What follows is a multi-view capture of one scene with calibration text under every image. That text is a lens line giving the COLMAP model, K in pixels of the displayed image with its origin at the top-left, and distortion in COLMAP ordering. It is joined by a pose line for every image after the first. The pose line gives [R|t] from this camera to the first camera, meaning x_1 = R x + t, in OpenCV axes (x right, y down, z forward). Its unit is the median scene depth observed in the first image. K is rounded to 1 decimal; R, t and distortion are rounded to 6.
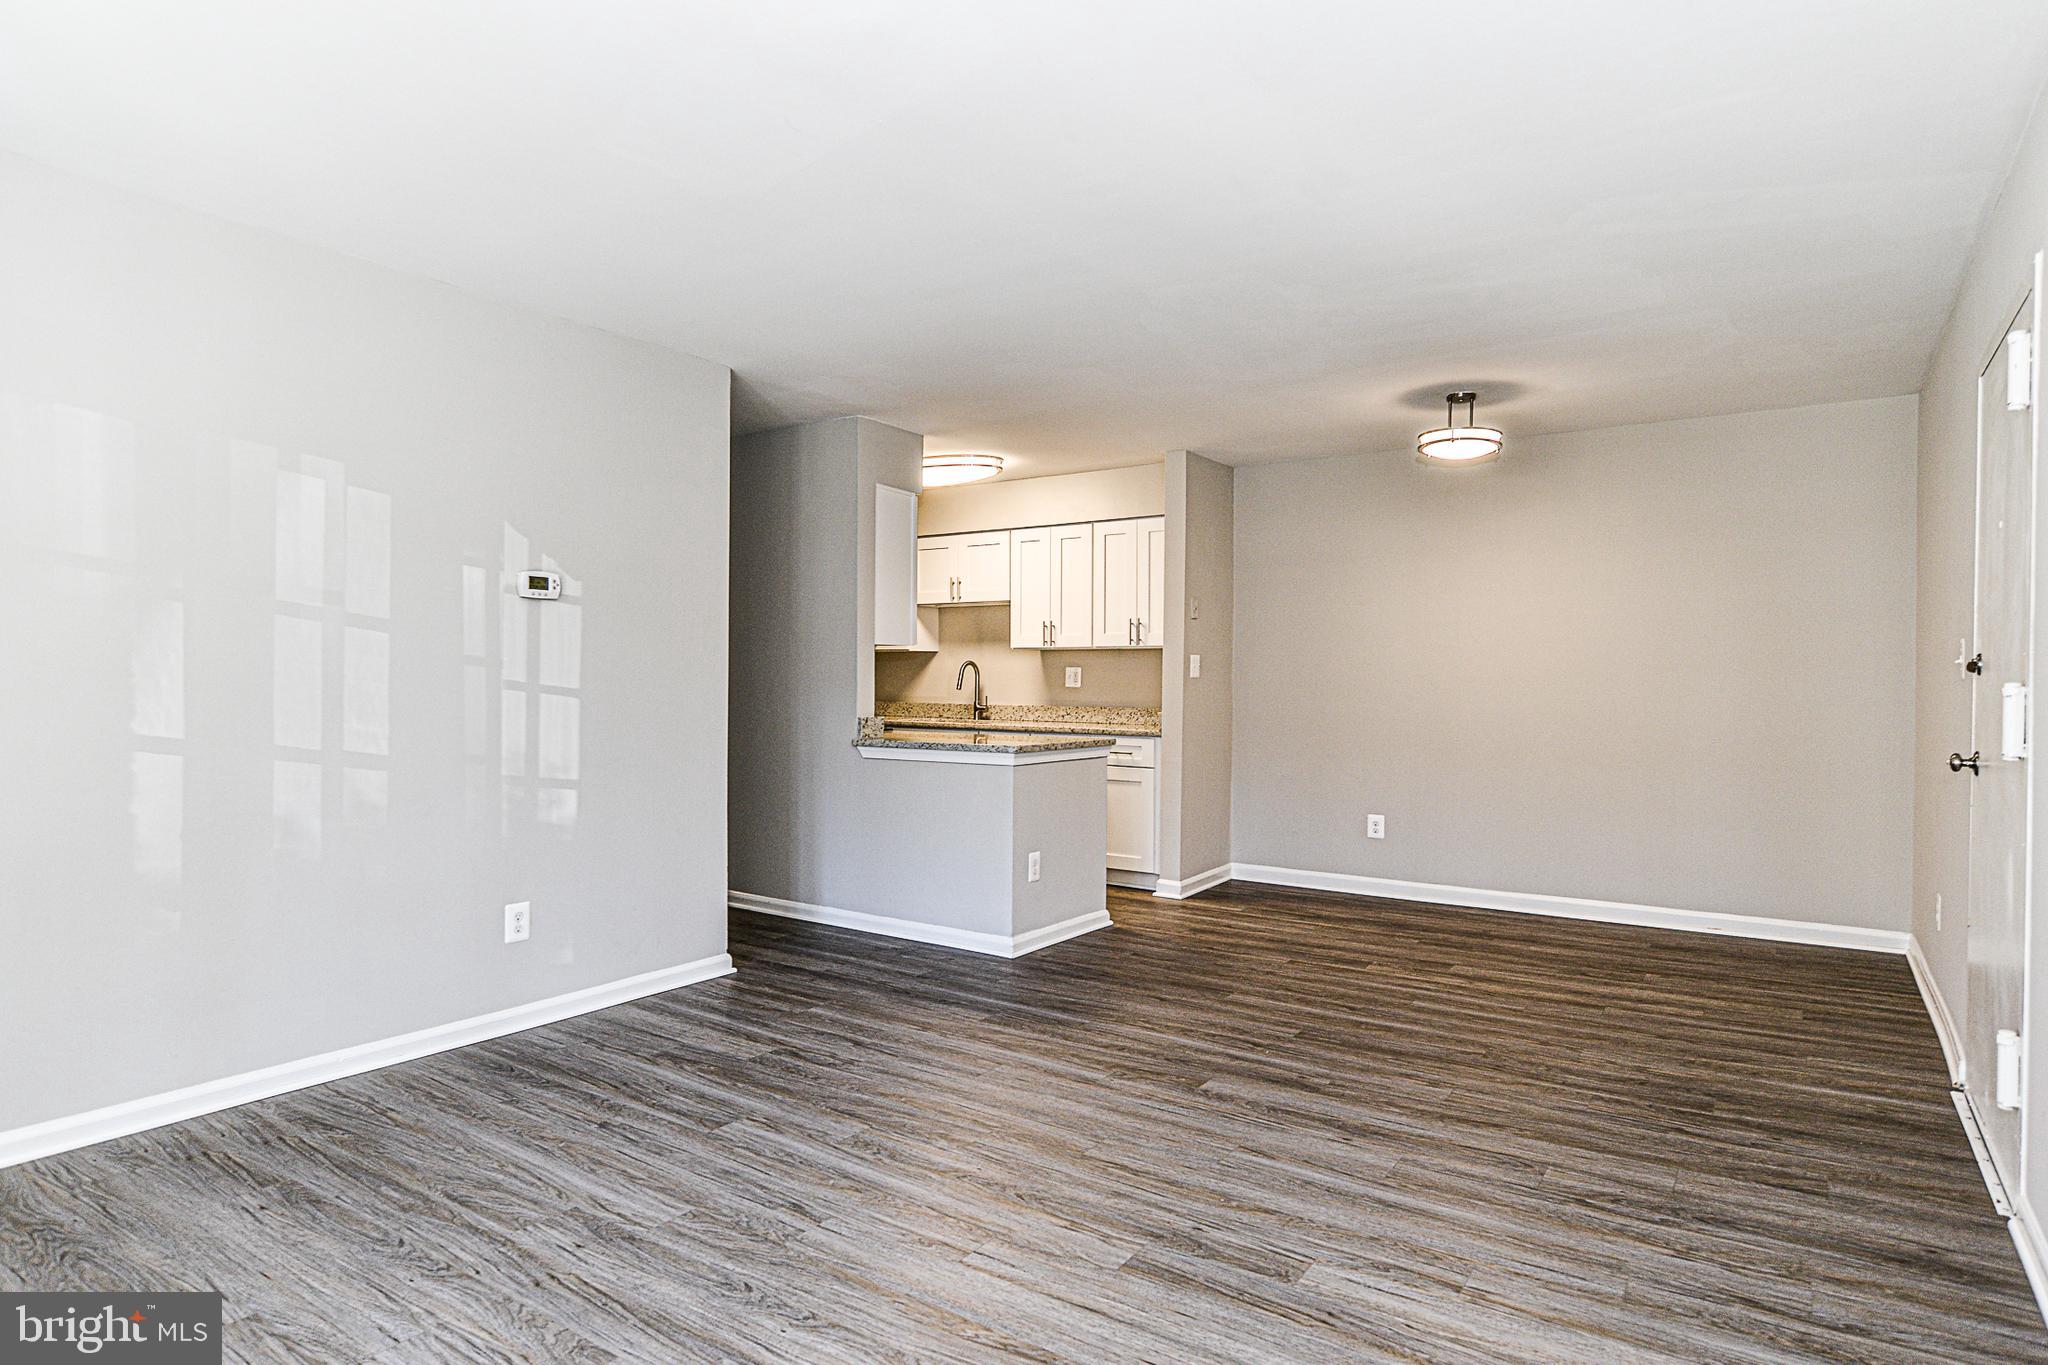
lens RADIAL K [[1127.0, 0, 1006.8], [0, 1127.0, 684.3], [0, 0, 1]] dist [-0.002317, 0.003665]
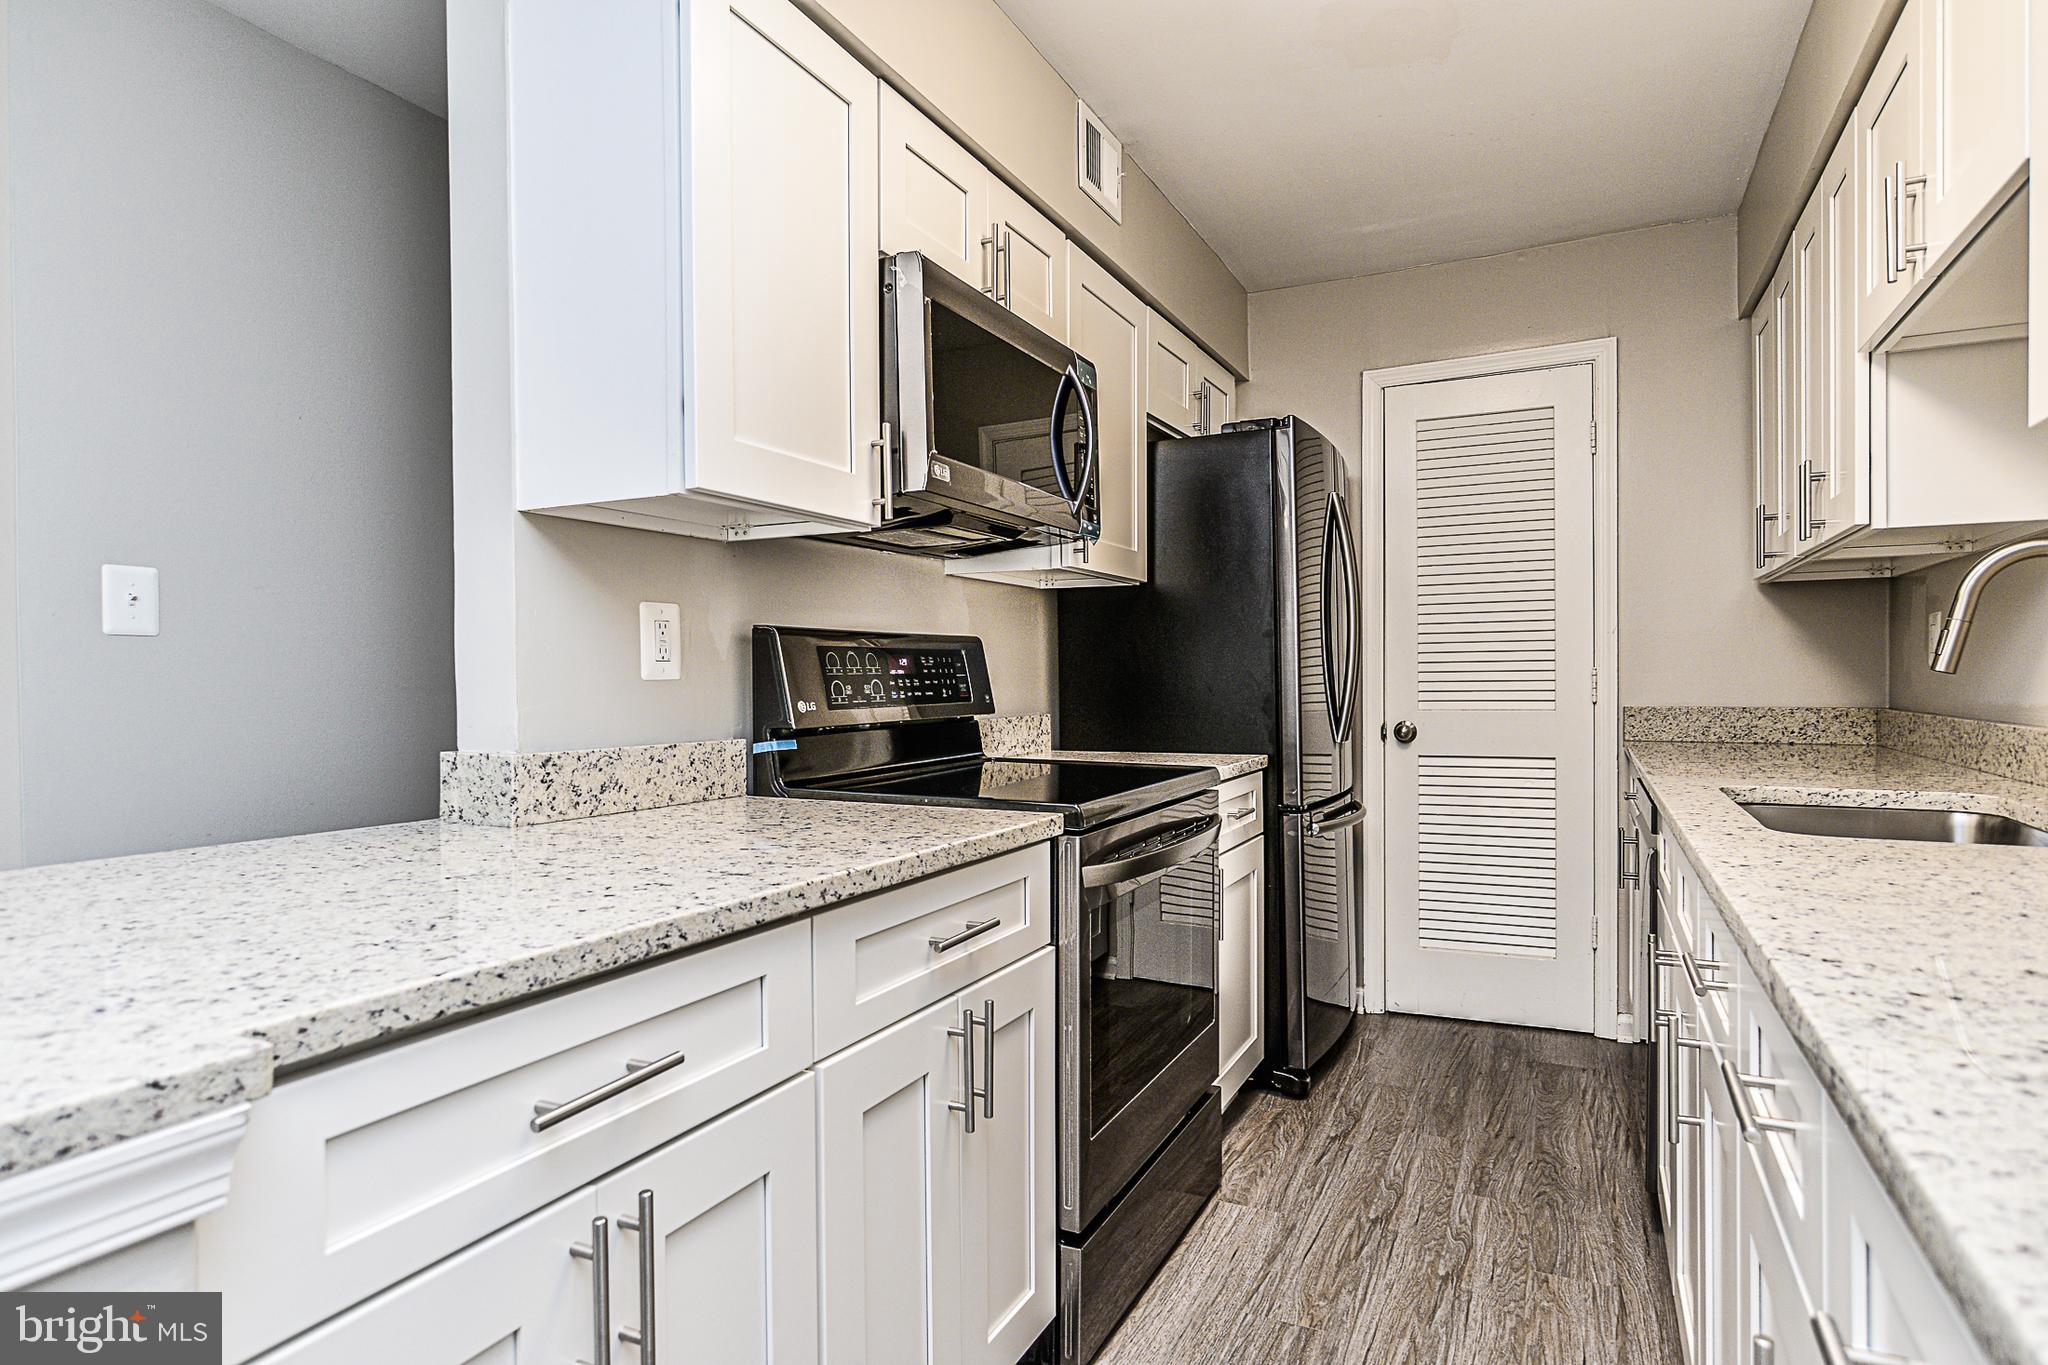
lens RADIAL K [[1125.4, 0, 1033.0], [0, 1125.4, 690.8], [0, 0, 1]] dist [-0.018851, 0.014361]
pose [[0.176149, 0.004195, -0.984355, 0.262390], [-0.003018, 0.999989, 0.003721, 0.014668], [0.984359, 0.002315, 0.176159, 1.459139]]
